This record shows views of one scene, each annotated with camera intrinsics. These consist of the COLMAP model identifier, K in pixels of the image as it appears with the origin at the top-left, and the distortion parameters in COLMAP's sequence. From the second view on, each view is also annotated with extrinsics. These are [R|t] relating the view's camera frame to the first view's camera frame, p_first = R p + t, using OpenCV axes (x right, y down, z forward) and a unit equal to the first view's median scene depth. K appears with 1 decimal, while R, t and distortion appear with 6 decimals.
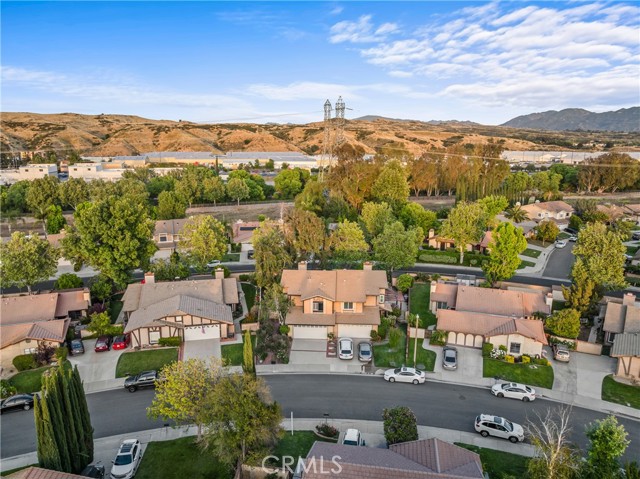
lens RADIAL K [[450.0, 0, 317.1], [0, 450.0, 241.4], [0, 0, 1]] dist [-0.042745, 0.010144]
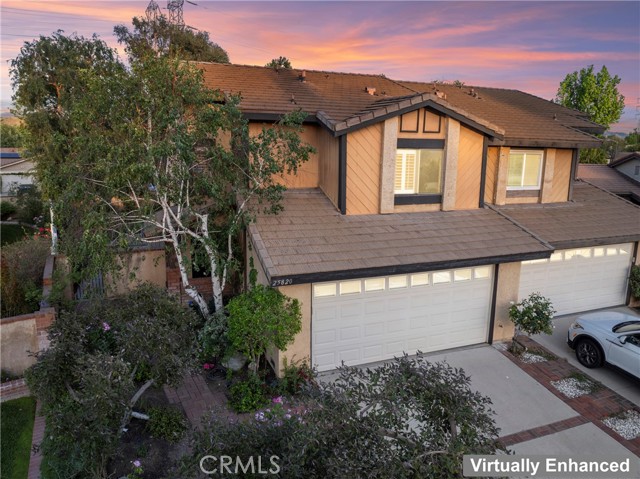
lens RADIAL K [[450.0, 0, 320.5], [0, 450.0, 238.5], [0, 0, 1]] dist [-0.042745, 0.010144]
pose [[0.911242, -0.074601, 0.405059, -0.108675], [0.083503, 0.996498, -0.004325, 0.169756], [-0.403318, 0.037765, 0.914280, 0.852297]]
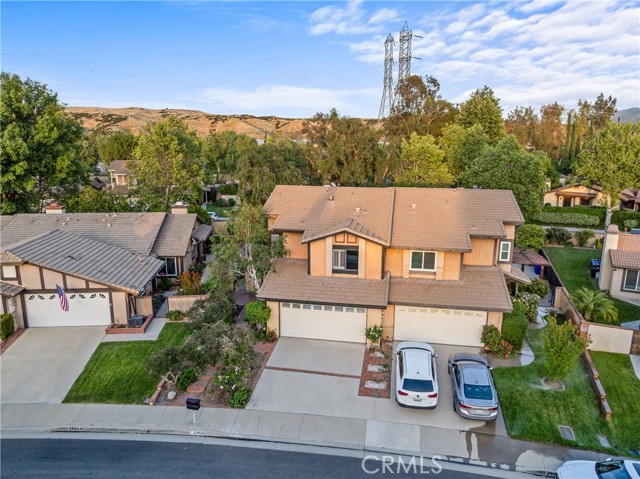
lens RADIAL K [[450.0, 0, 319.3], [0, 450.0, 235.8], [0, 0, 1]] dist [-0.042745, 0.010144]
pose [[0.991429, 0.027756, -0.127664, 0.029118], [-0.029715, 0.999468, -0.013462, 0.130663], [0.127222, 0.017140, 0.991726, 0.604870]]
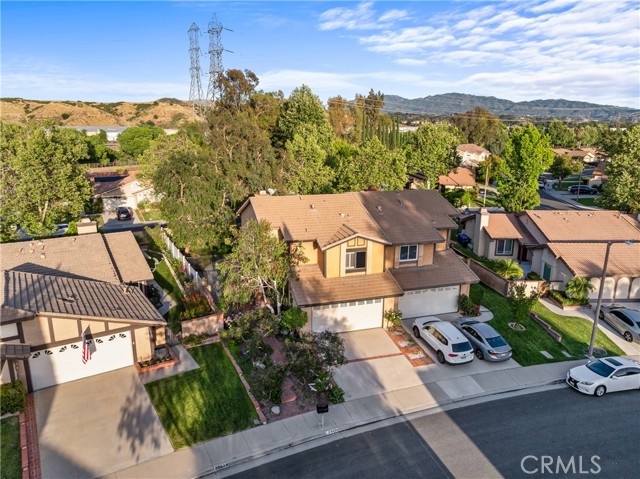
lens RADIAL K [[450.0, 0, 317.2], [0, 450.0, 236.5], [0, 0, 1]] dist [-0.042745, 0.010144]
pose [[0.935309, -0.080538, 0.344544, -0.191795], [0.073844, 0.996739, 0.032531, 0.103326], [-0.346040, -0.004984, 0.938206, 0.581016]]
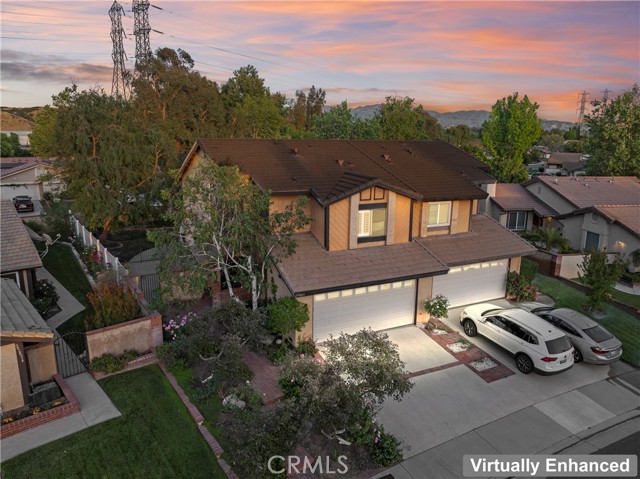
lens RADIAL K [[450.0, 0, 319.9], [0, 450.0, 236.1], [0, 0, 1]] dist [-0.042745, 0.010144]
pose [[0.871627, -0.098887, 0.480092, -0.172329], [0.100512, 0.994684, 0.022397, 0.144205], [-0.479754, 0.028733, 0.876932, 0.754437]]
